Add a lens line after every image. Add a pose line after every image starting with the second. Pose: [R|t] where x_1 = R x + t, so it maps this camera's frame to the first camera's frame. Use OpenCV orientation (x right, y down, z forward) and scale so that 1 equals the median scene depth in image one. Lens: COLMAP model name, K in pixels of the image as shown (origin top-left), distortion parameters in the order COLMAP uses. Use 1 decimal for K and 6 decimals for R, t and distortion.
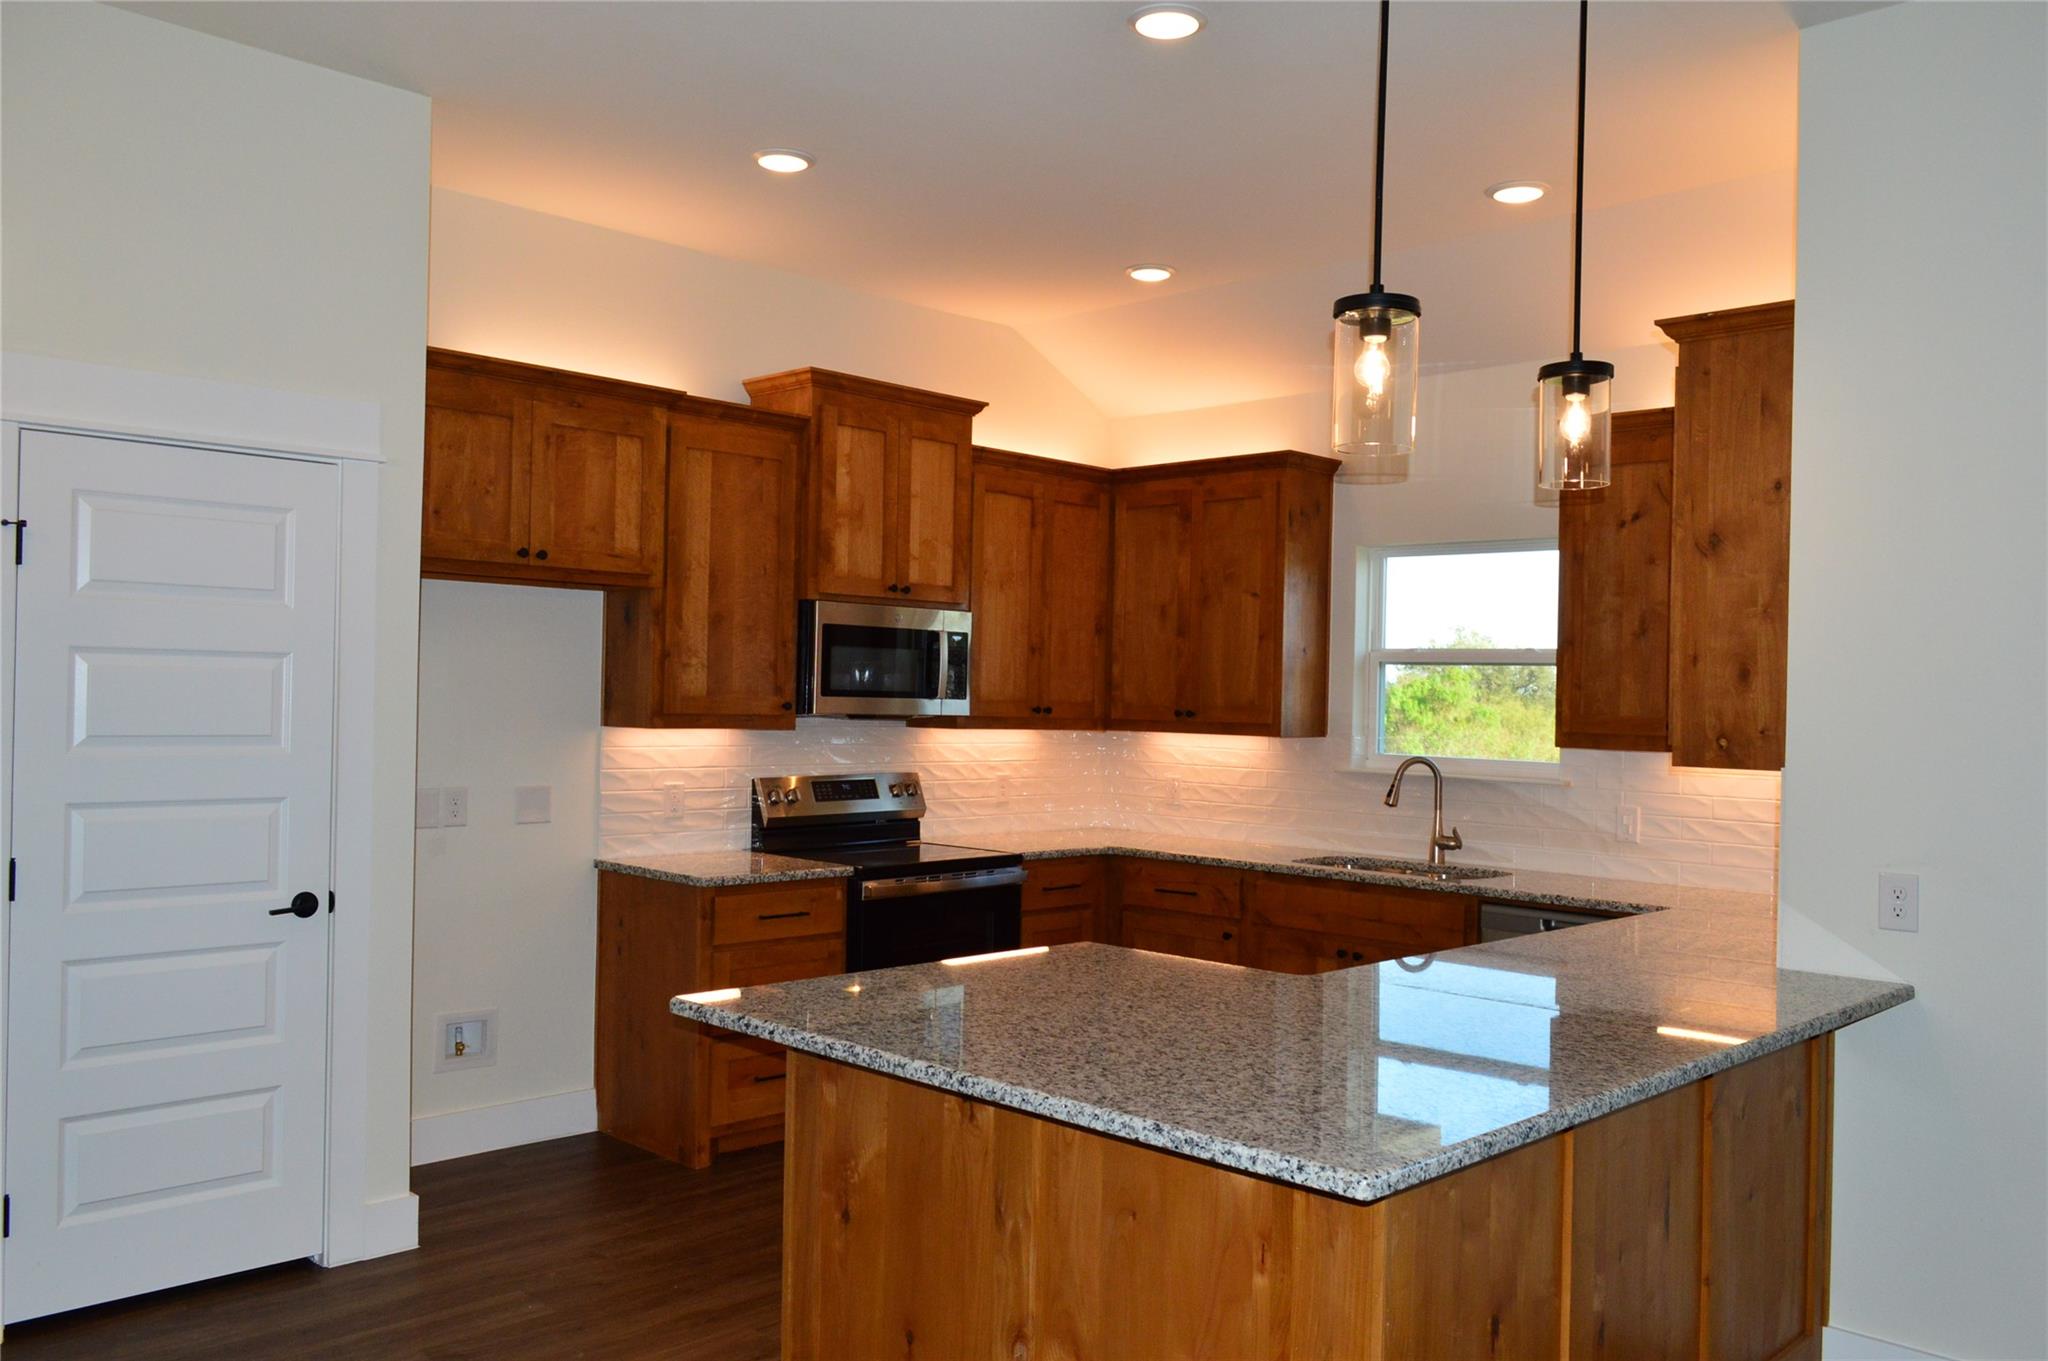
lens RADIAL K [[1616.7, 0, 1031.6], [0, 1616.7, 691.7], [0, 0, 1]] dist [-0.016718, 0.010885]
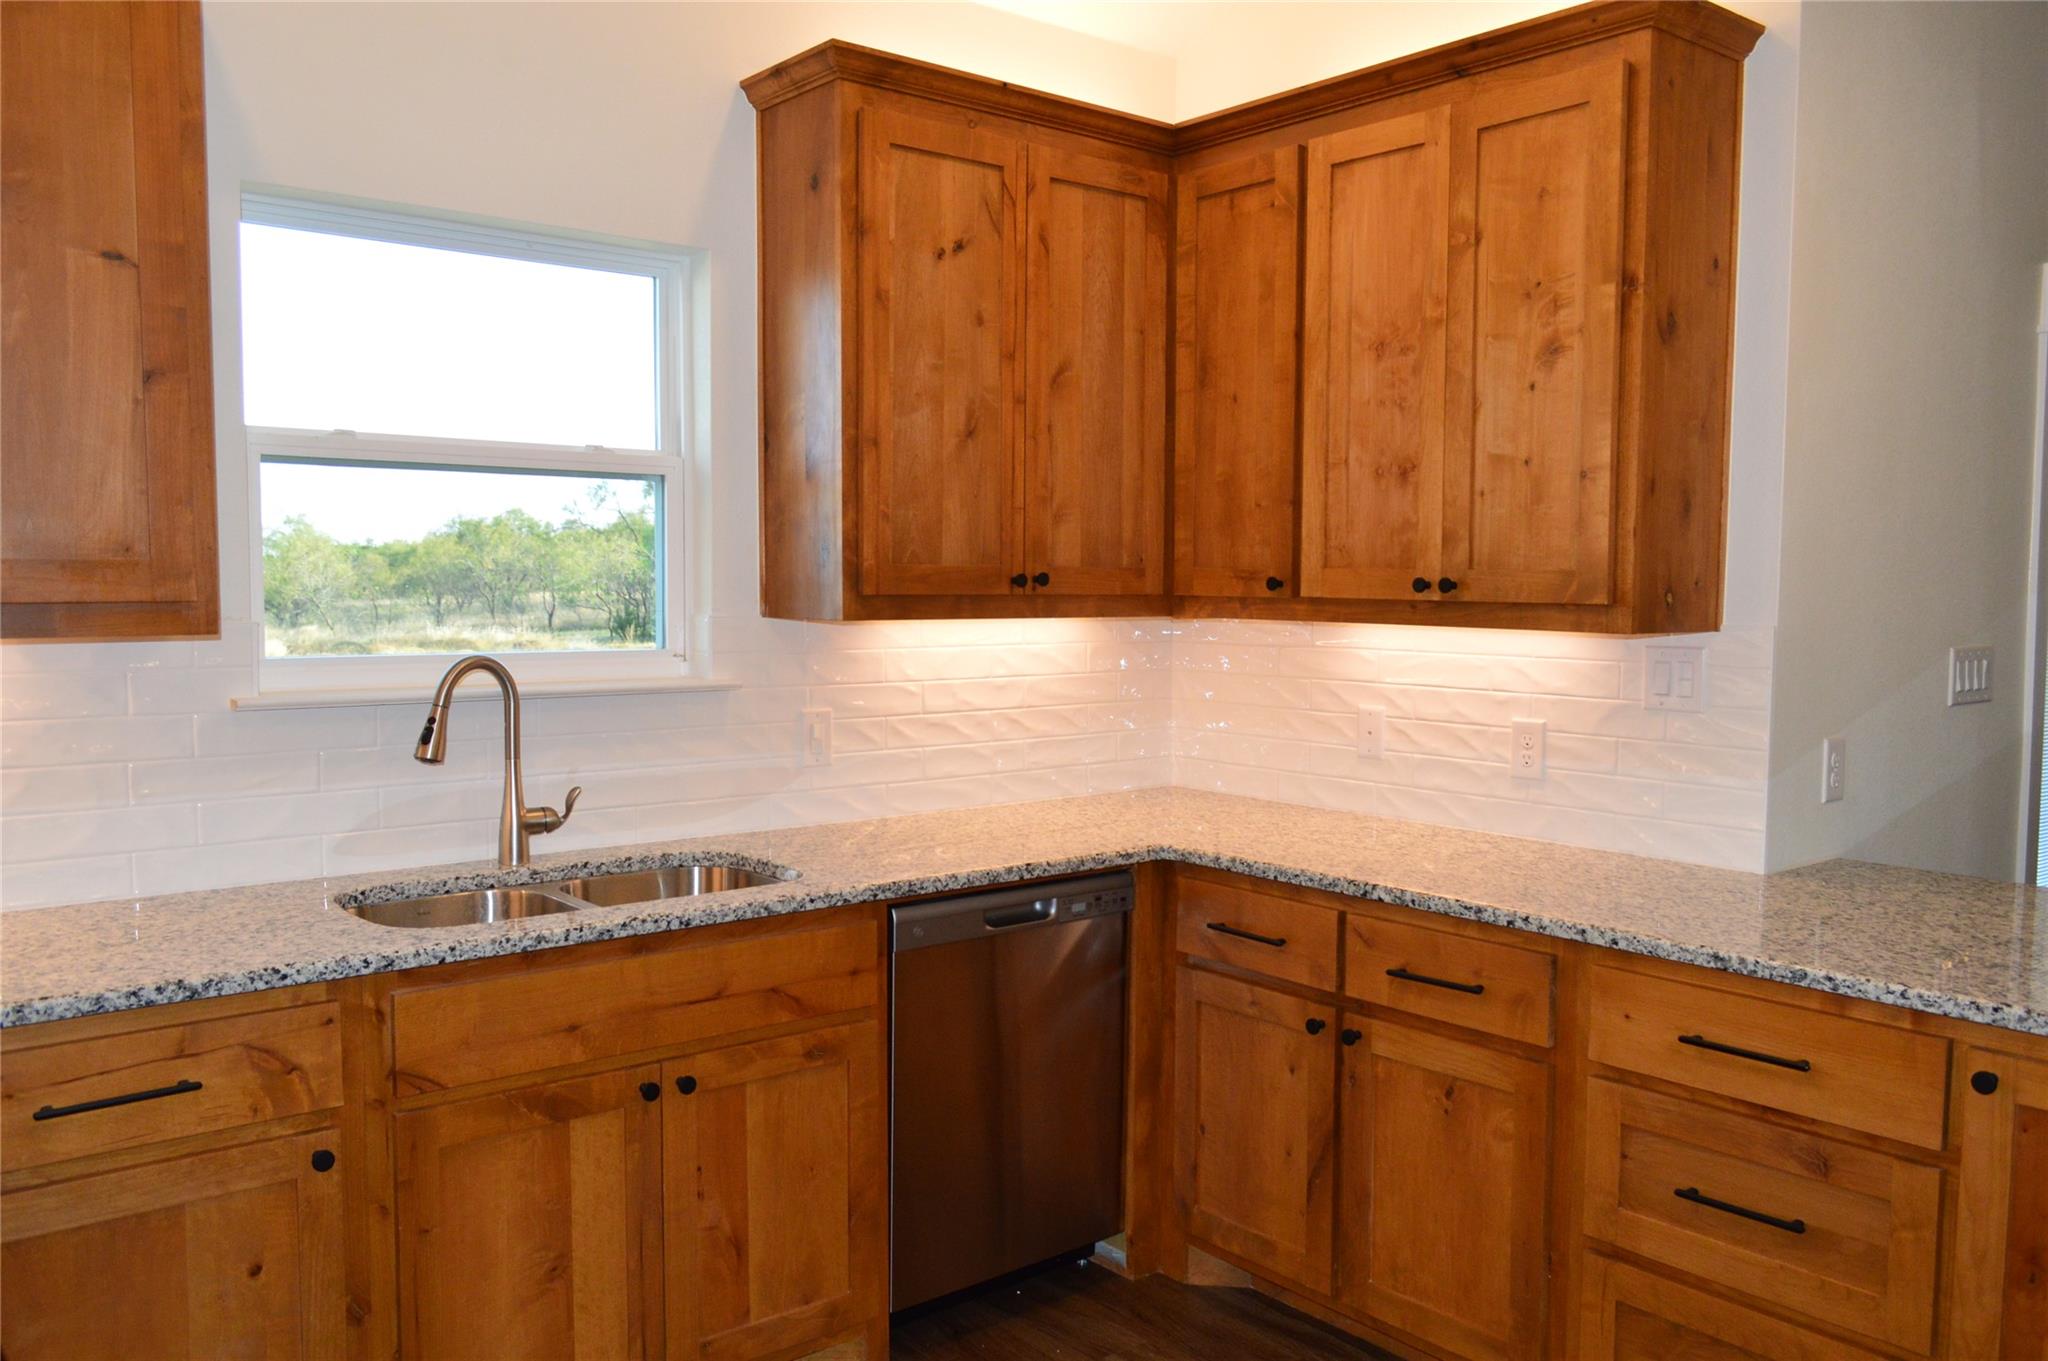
lens RADIAL K [[1616.7, 0, 1031.6], [0, 1616.7, 691.7], [0, 0, 1]] dist [-0.016718, 0.010885]
pose [[0.107312, -0.094784, 0.989697, -0.248415], [-0.006442, 0.995358, 0.096024, 0.003214], [-0.994205, -0.016680, 0.106203, 0.864151]]
